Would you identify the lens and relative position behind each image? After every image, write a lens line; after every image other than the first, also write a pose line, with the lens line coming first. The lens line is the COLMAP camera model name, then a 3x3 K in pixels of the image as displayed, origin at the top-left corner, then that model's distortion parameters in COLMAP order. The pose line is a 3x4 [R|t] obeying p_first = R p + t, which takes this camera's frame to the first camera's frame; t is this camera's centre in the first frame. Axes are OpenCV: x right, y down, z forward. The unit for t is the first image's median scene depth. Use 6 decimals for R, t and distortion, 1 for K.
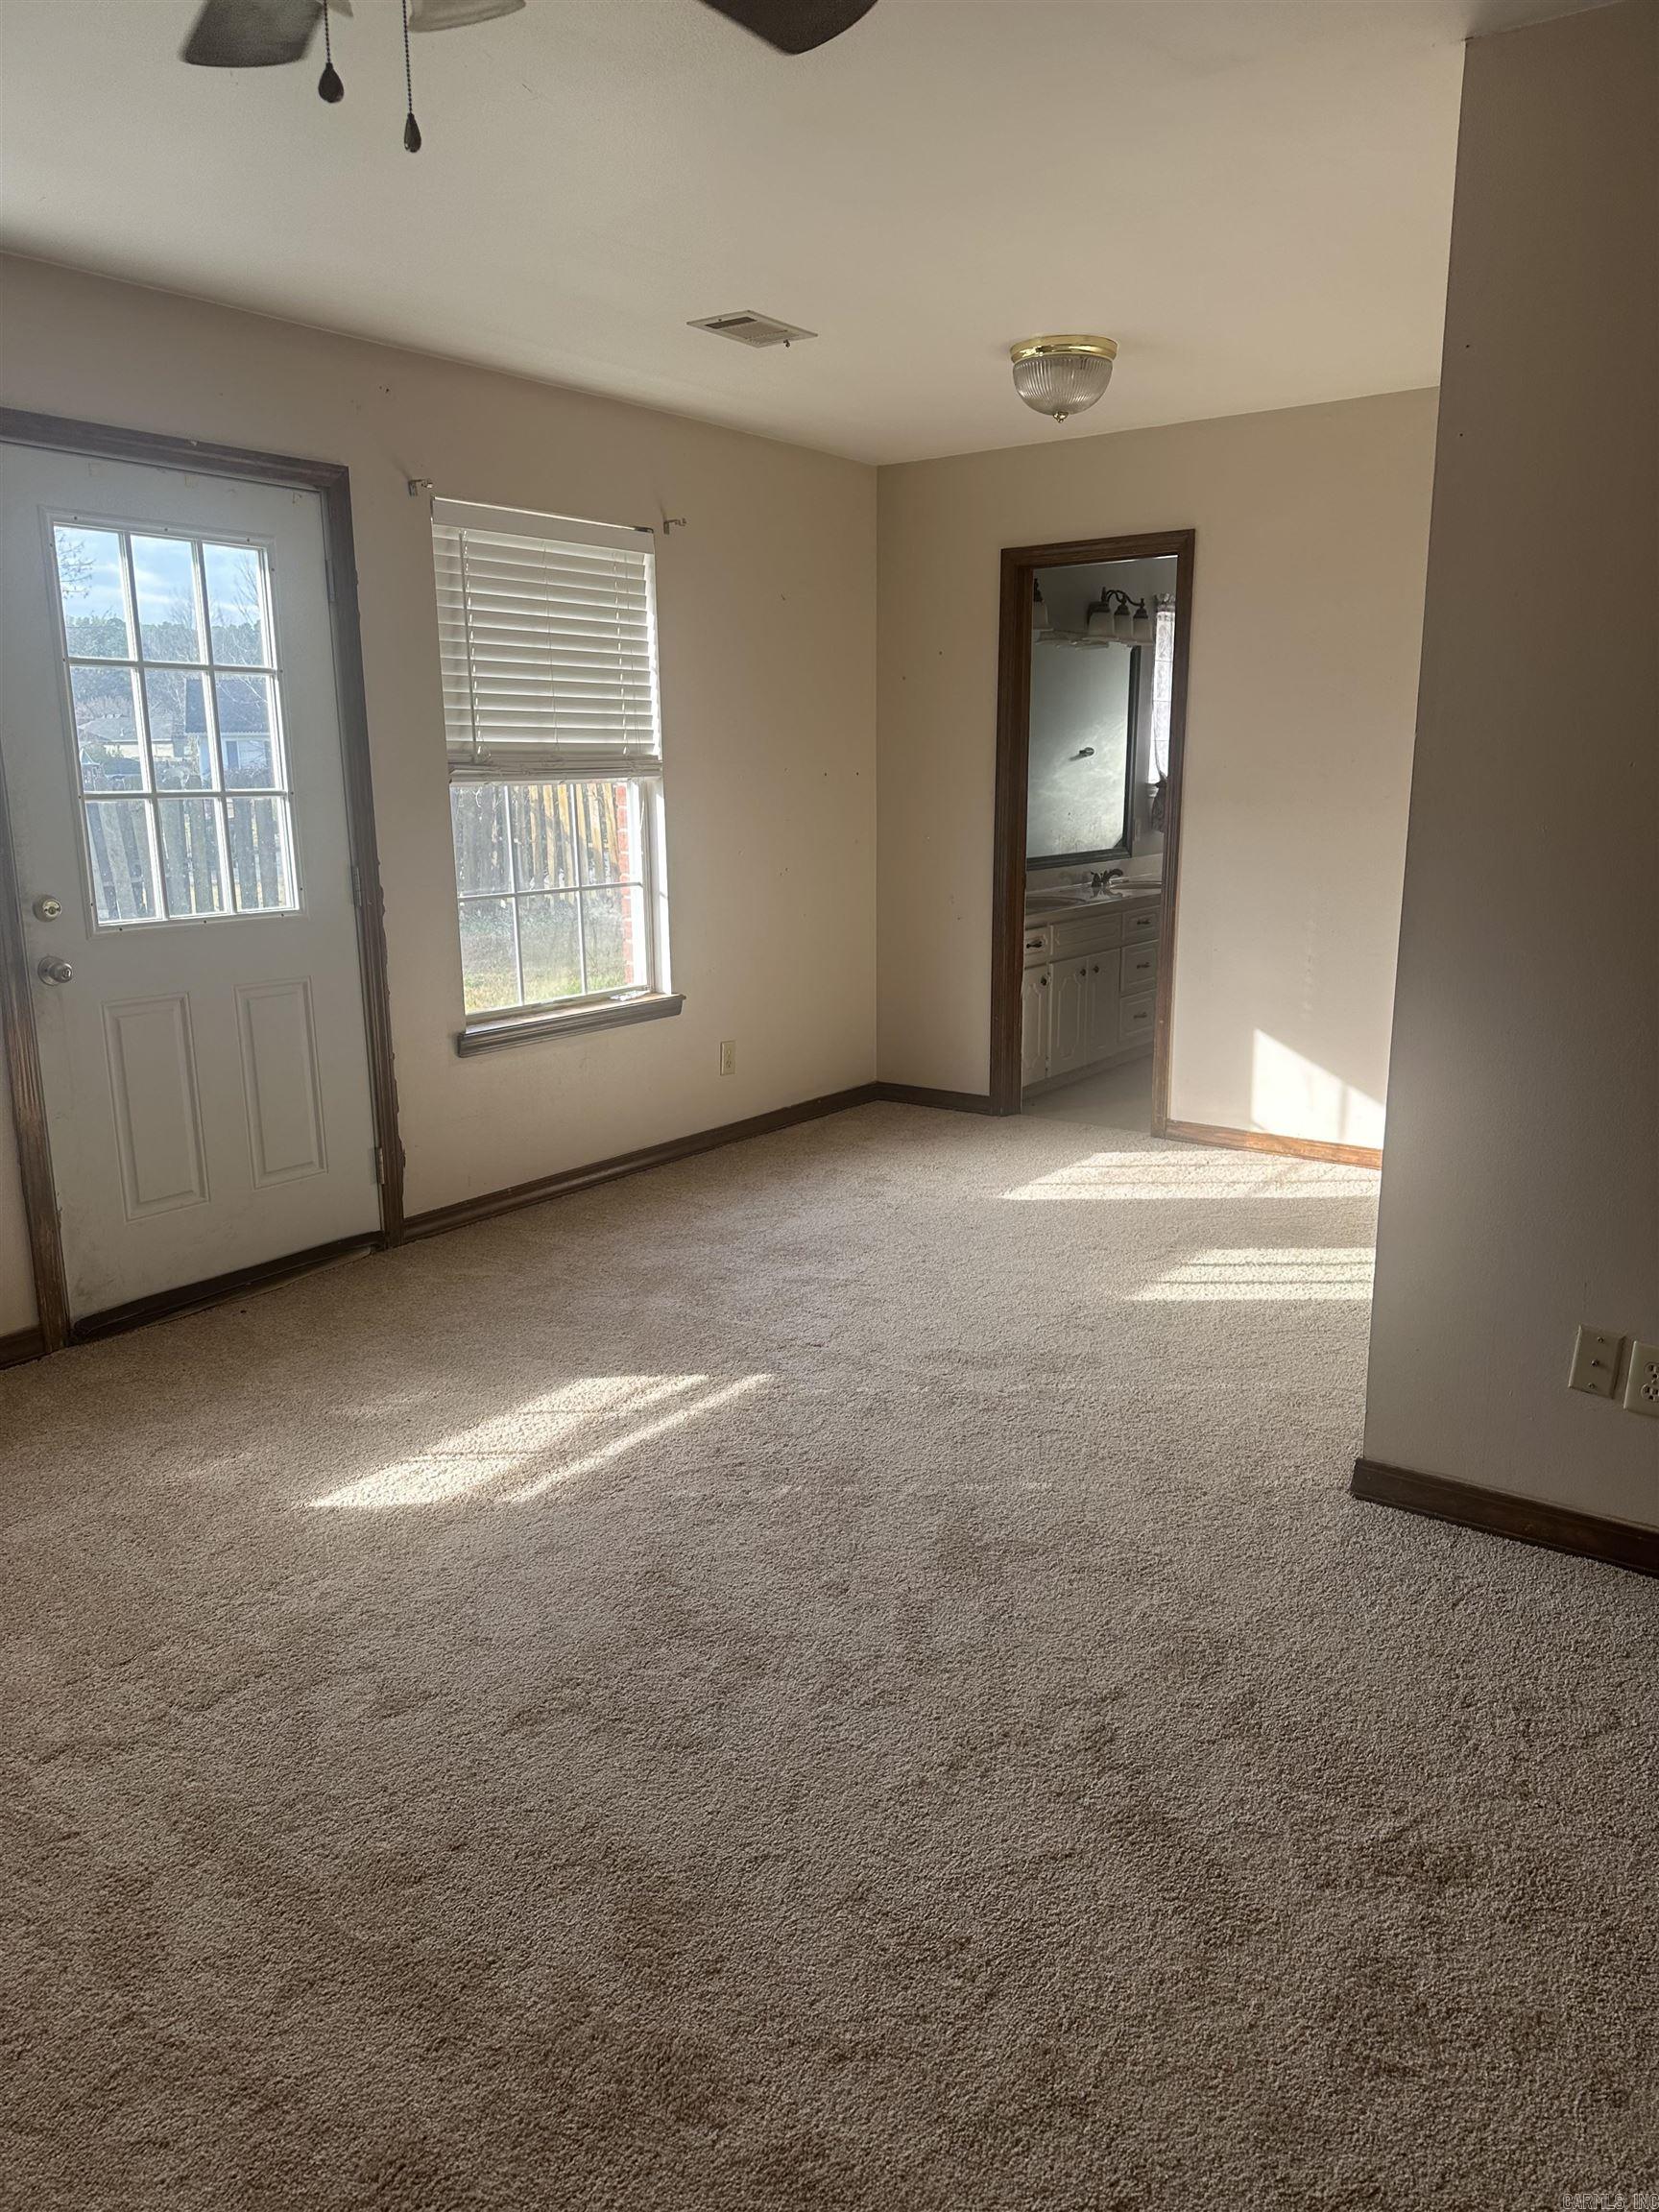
lens RADIAL K [[1517.4, 0, 829.5], [0, 1517.4, 1106.0], [0, 0, 1]] dist [0.118318, -0.193240]
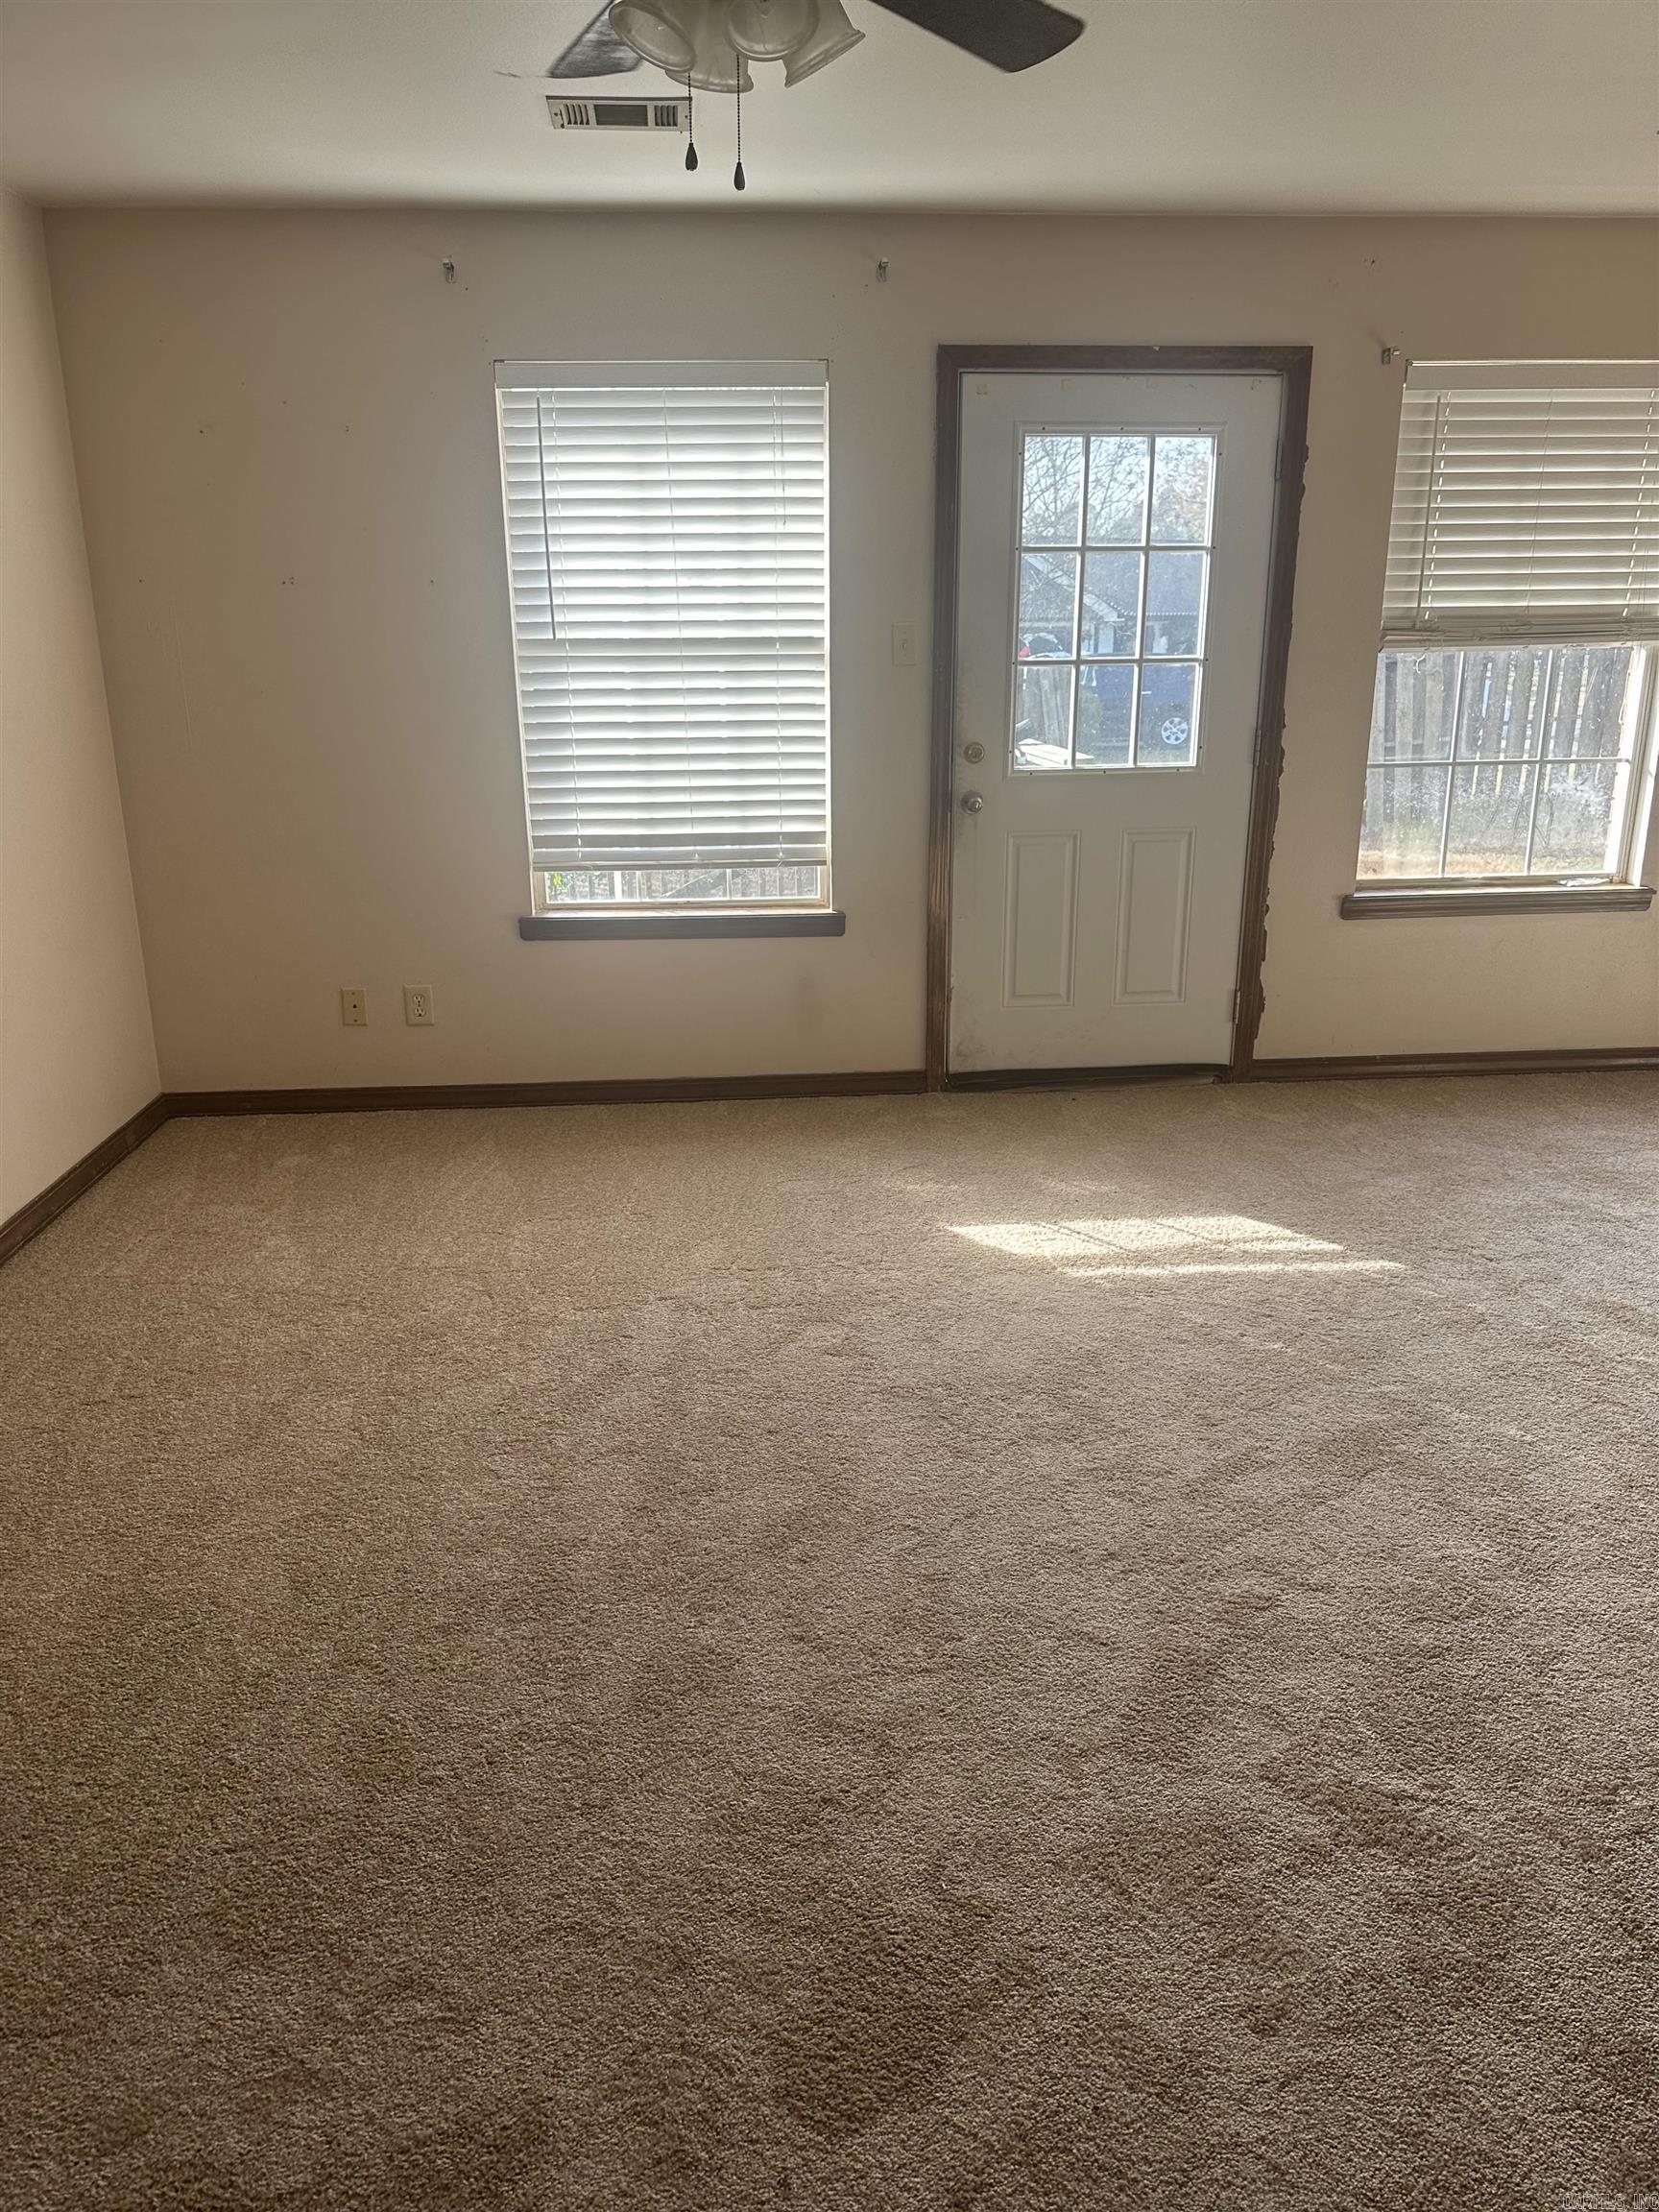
lens RADIAL K [[1517.4, 0, 829.5], [0, 1517.4, 1106.0], [0, 0, 1]] dist [0.118318, -0.193240]
pose [[0.659483, 0.222635, -0.717995, 0.373778], [-0.159858, 0.974825, 0.155442, -0.018022], [0.734526, 0.012266, 0.678470, 0.045562]]
